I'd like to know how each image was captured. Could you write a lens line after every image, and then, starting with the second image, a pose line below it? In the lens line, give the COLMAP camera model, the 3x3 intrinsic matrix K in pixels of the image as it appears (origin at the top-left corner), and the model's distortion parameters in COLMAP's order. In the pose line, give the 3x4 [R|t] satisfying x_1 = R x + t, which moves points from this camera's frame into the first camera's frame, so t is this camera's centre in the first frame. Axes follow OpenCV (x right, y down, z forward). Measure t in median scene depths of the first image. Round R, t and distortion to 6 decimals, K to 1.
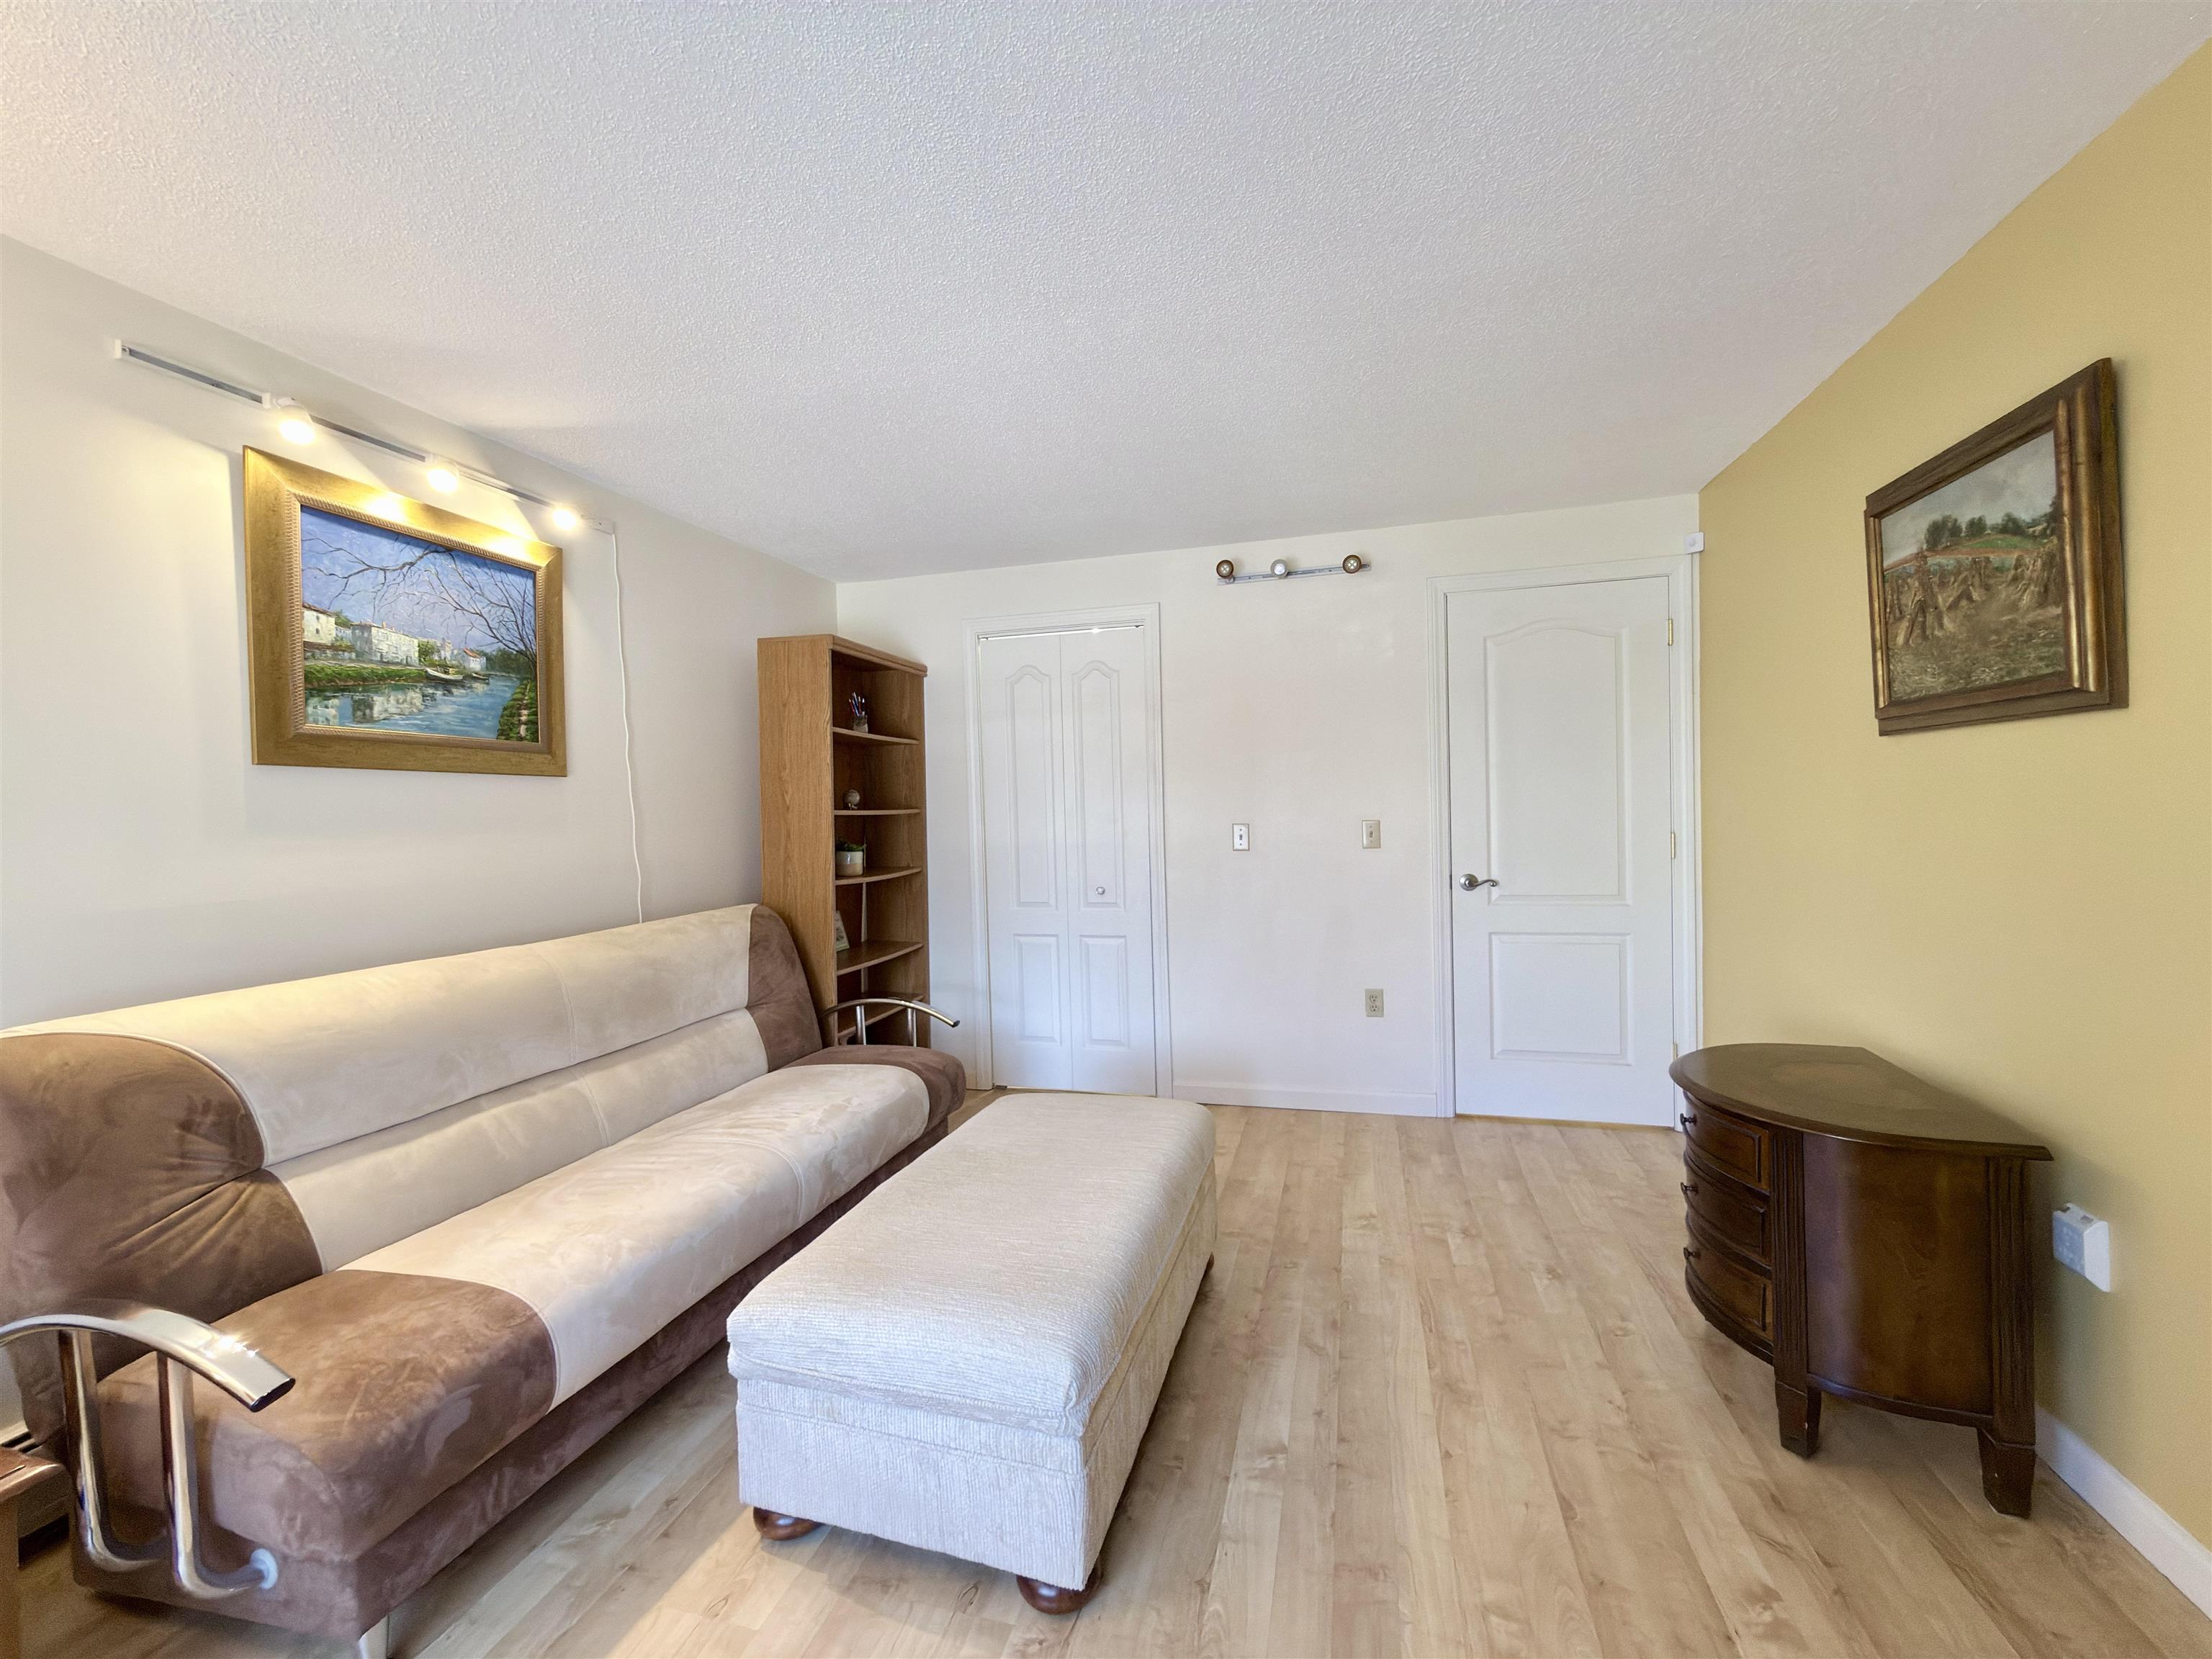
lens RADIAL K [[884.2, 0, 1106.9], [0, 884.2, 806.4], [0, 0, 1]] dist [0.000634, -0.000107]
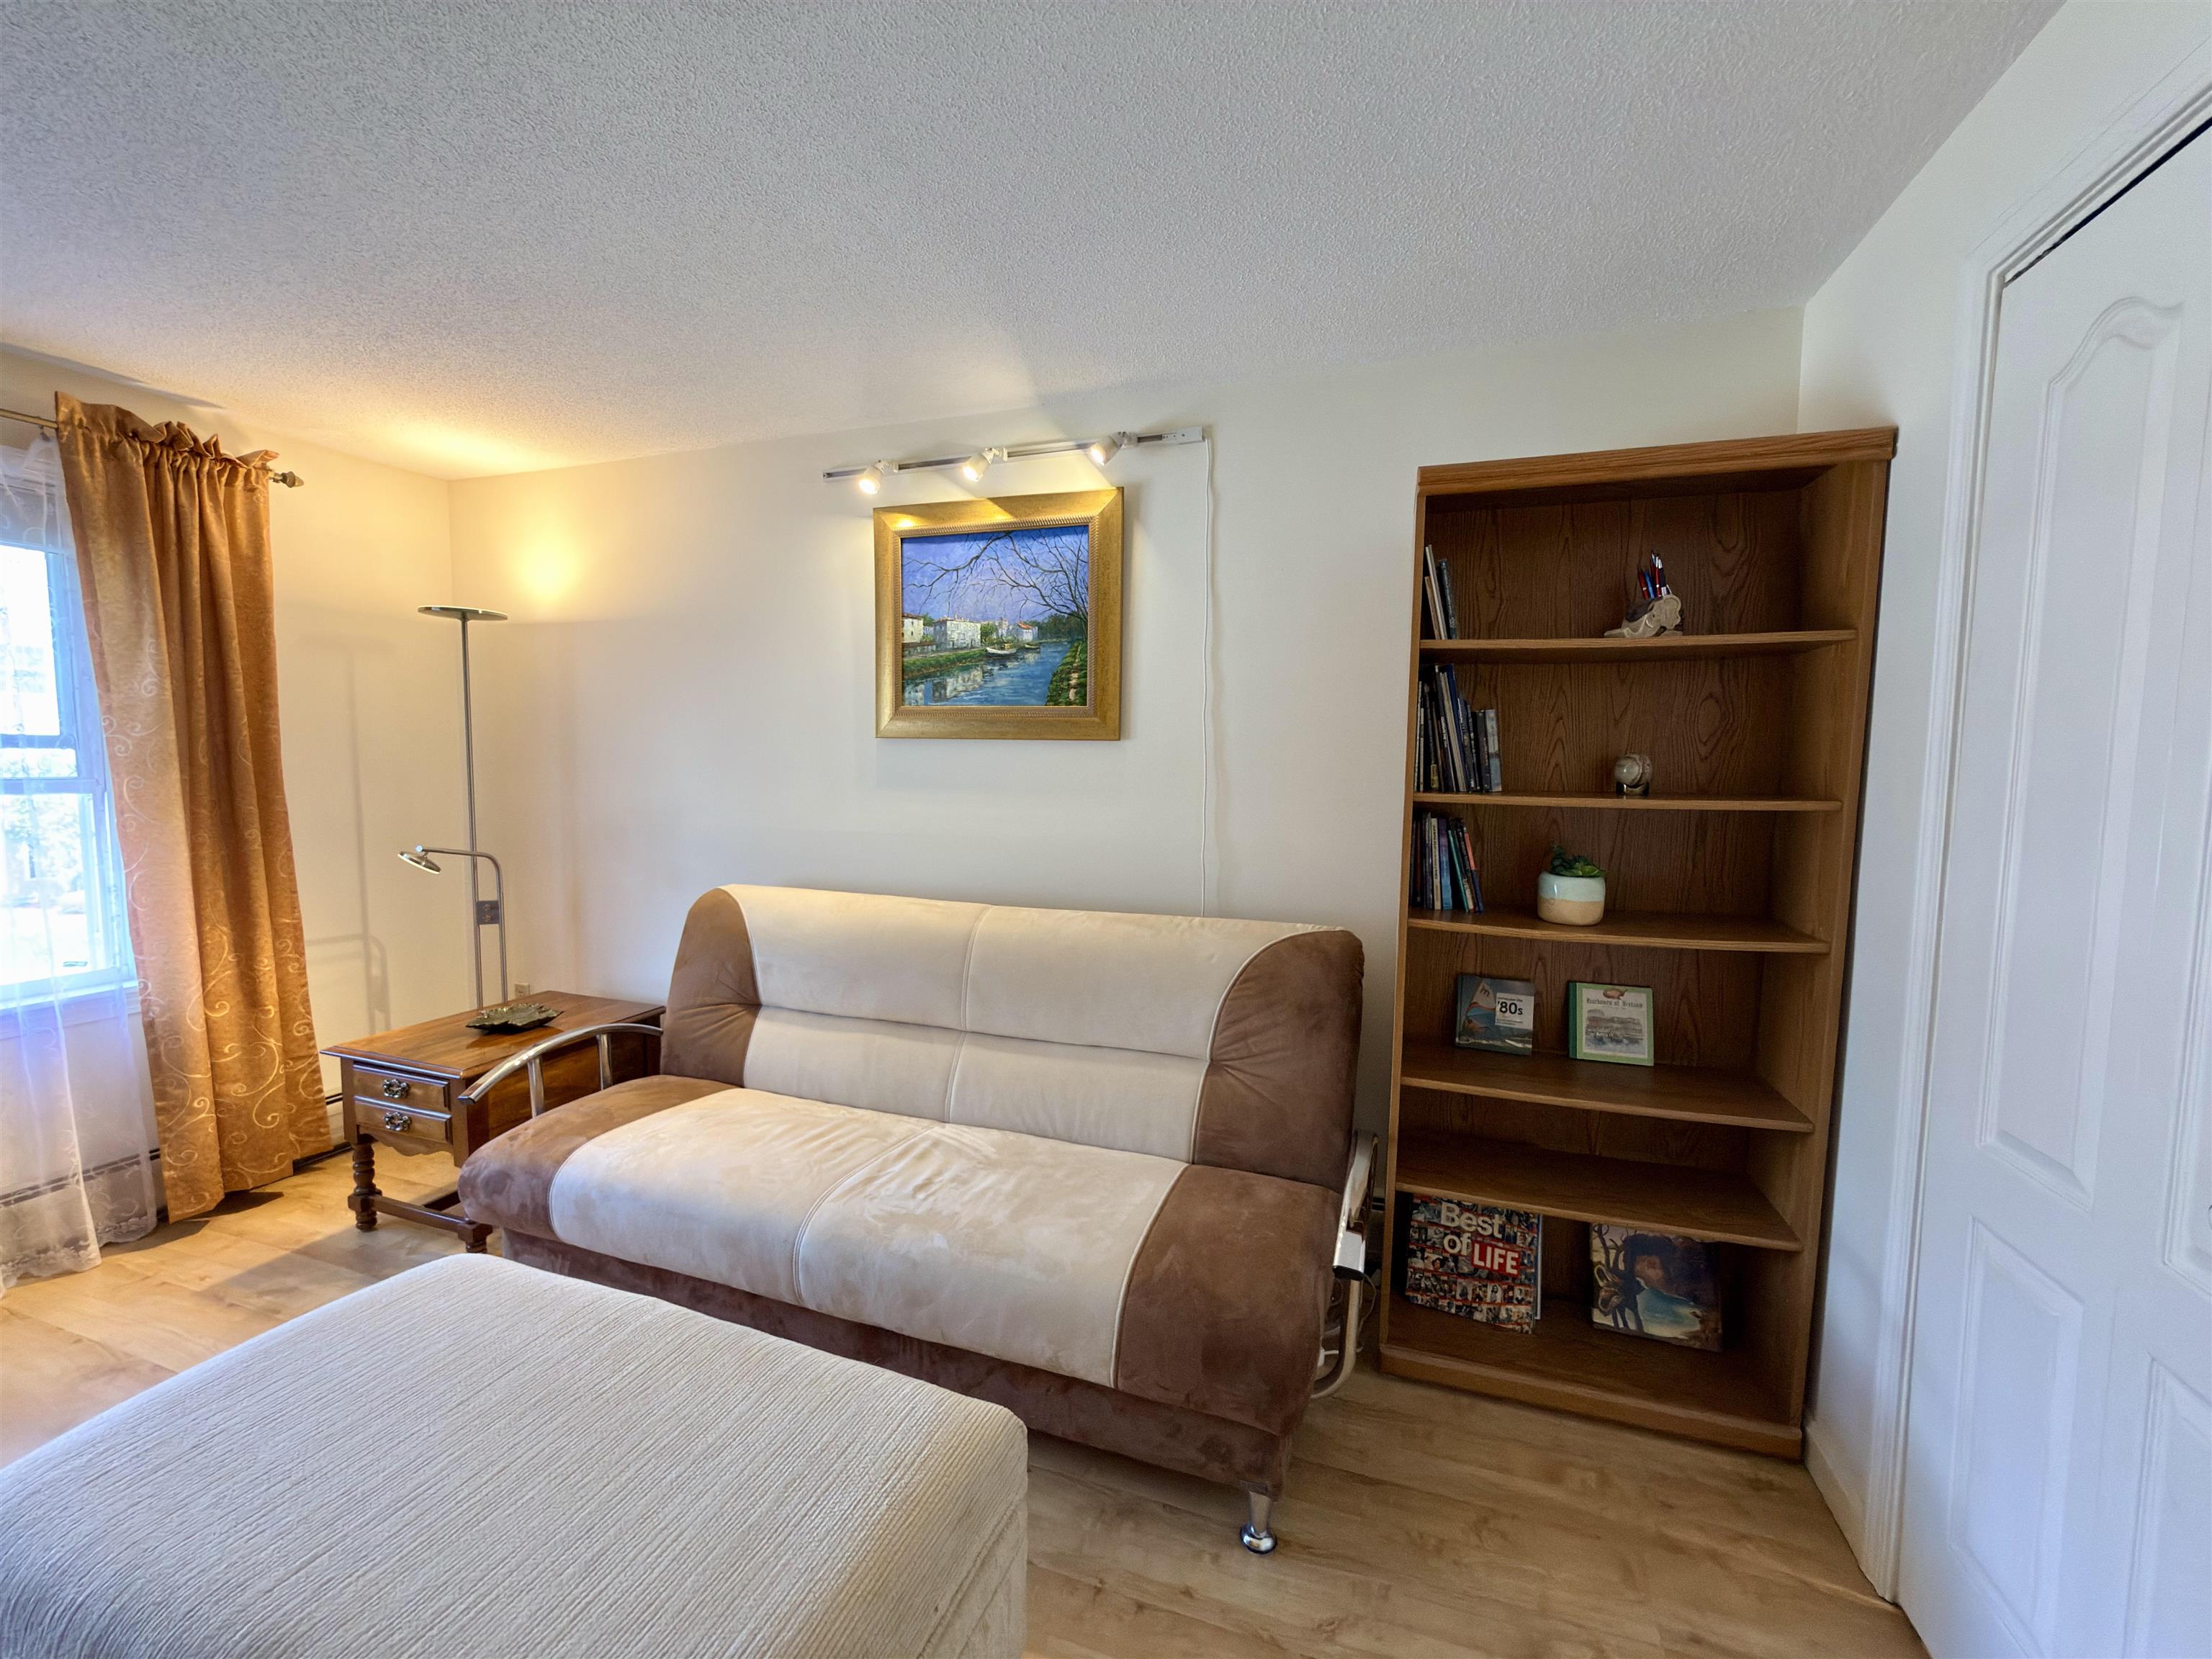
lens RADIAL K [[884.2, 0, 1109.9], [0, 884.2, 829.5], [0, 0, 1]] dist [0.000634, -0.000107]
pose [[-0.060559, 0.098398, -0.993303, 0.362505], [-0.010157, 0.995017, 0.099187, -0.037393], [0.998113, 0.016096, -0.059257, 1.202751]]
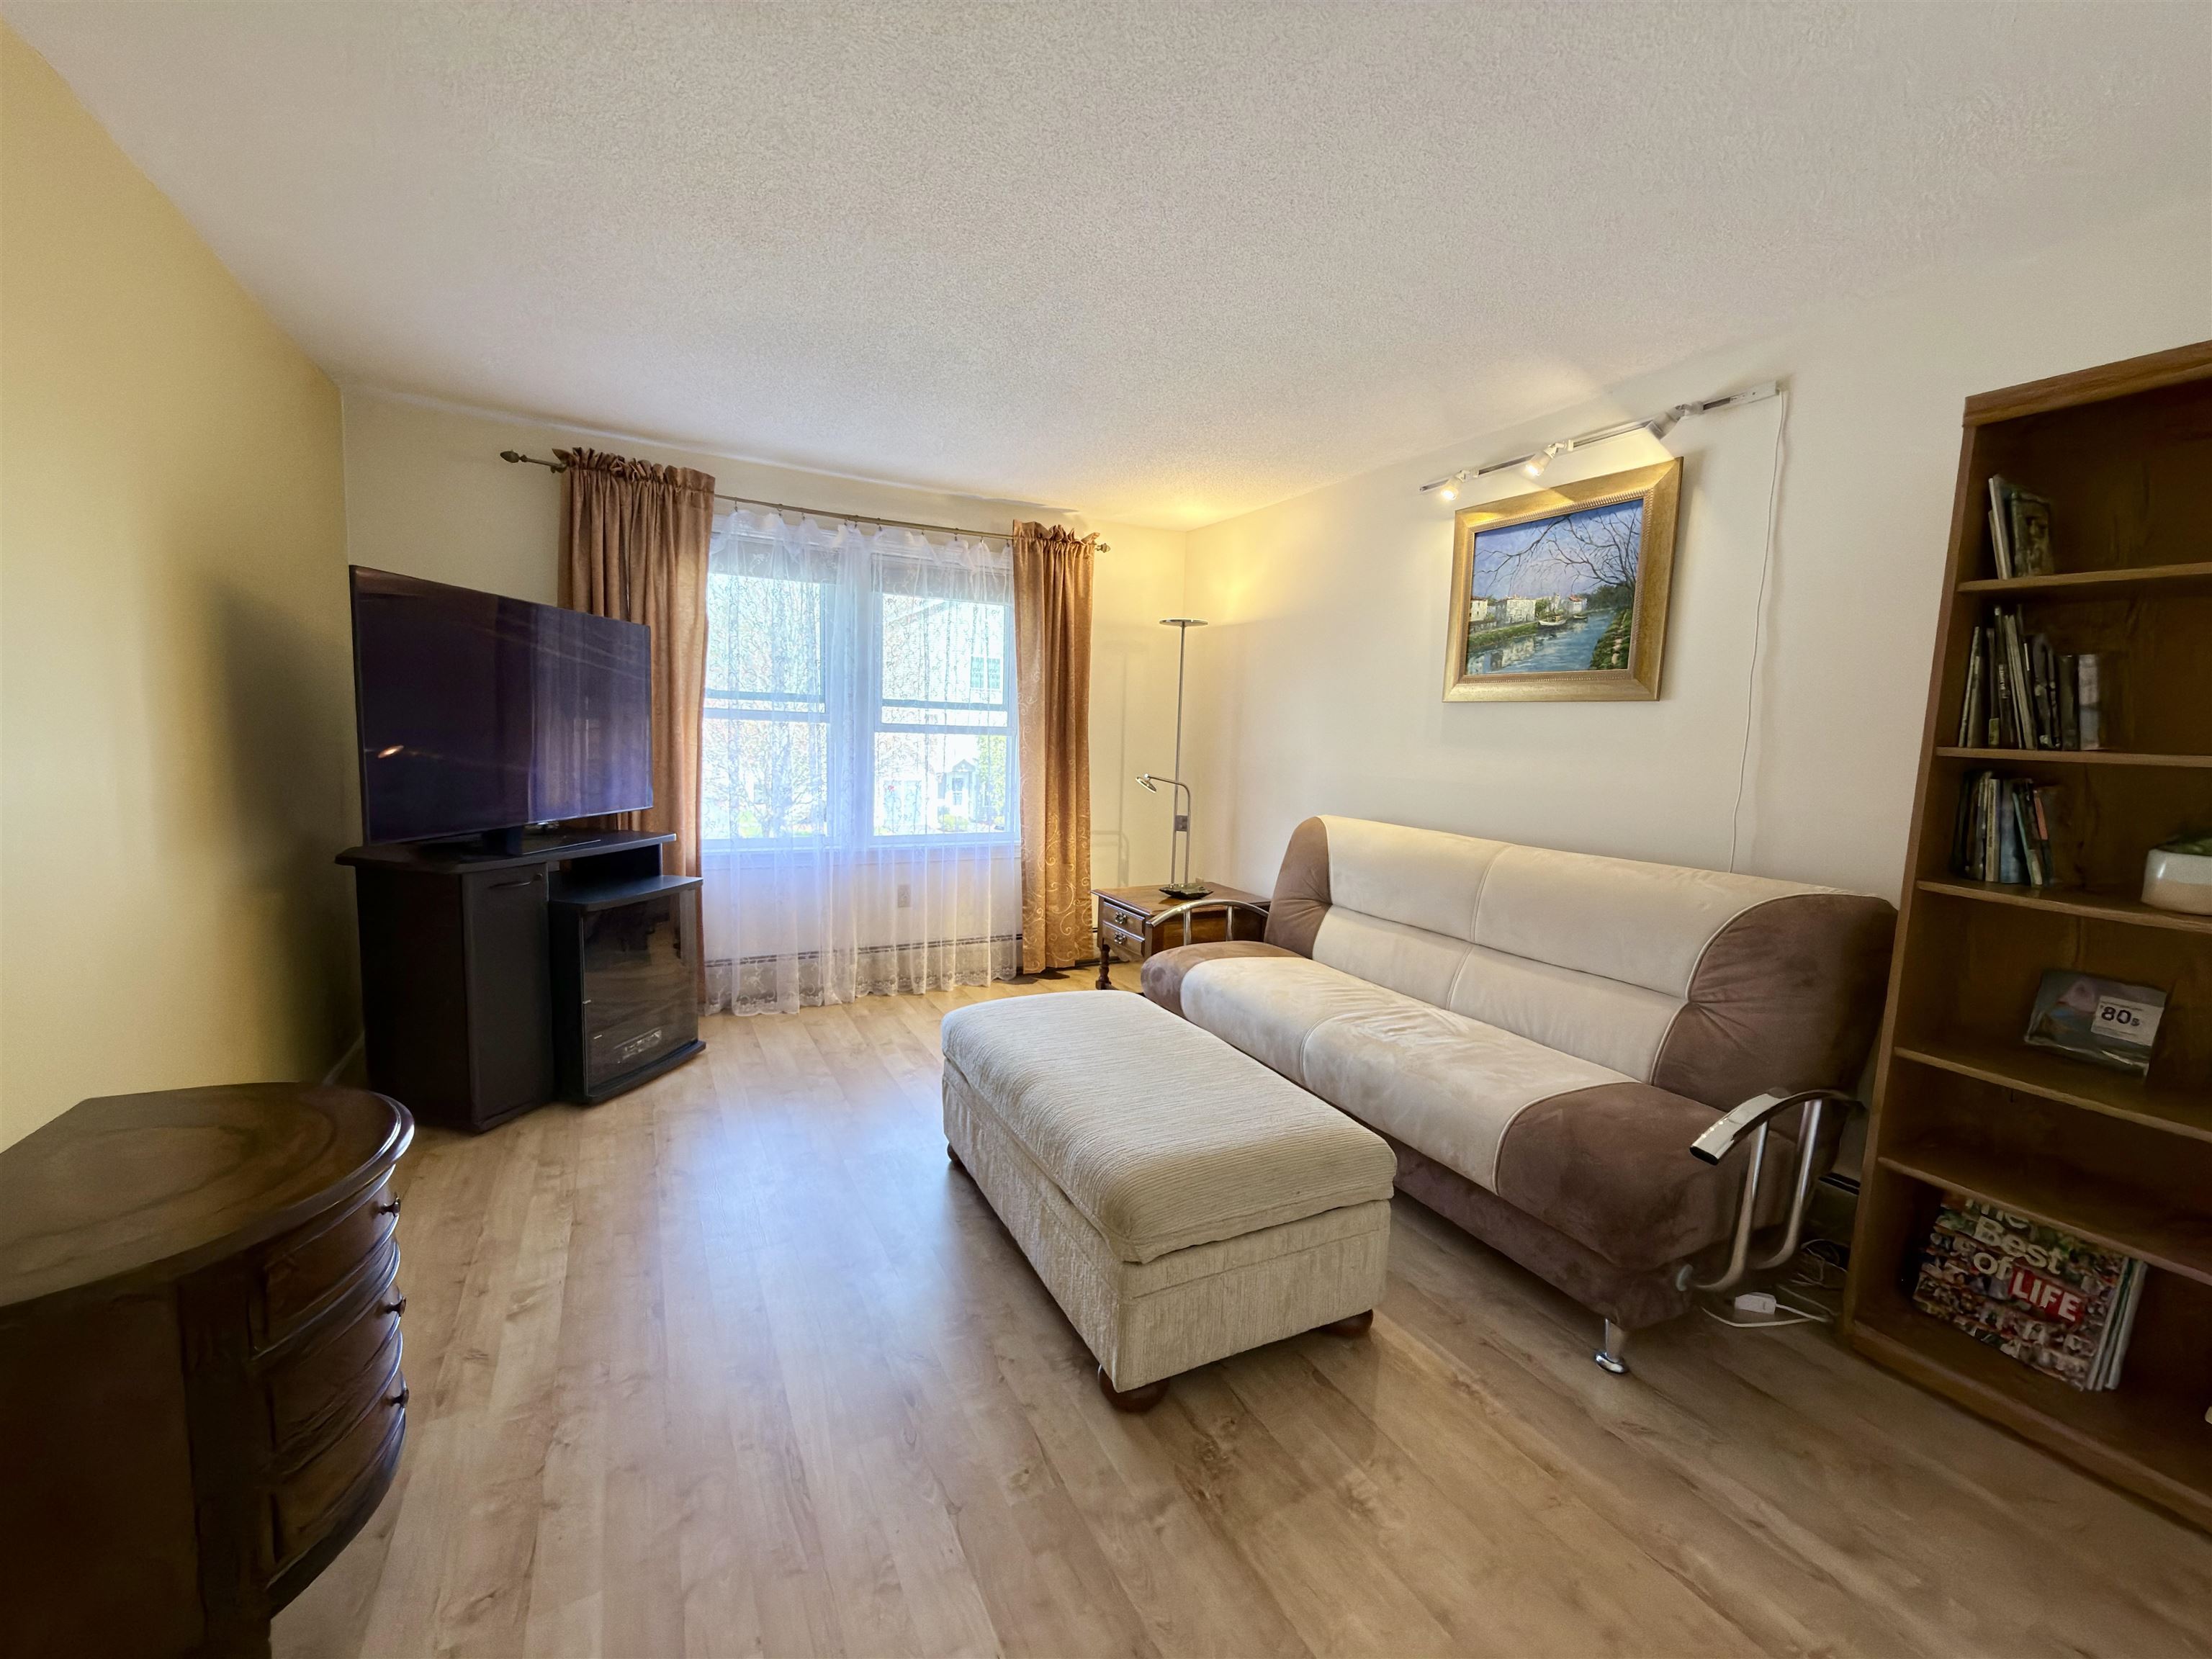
lens RADIAL K [[884.2, 0, 1112.0], [0, 884.2, 823.0], [0, 0, 1]] dist [0.000634, -0.000107]
pose [[-0.722122, 0.072218, -0.687986, 0.571781], [-0.015409, 0.992610, 0.120368, -0.009329], [0.691594, 0.097522, -0.715672, 1.486247]]
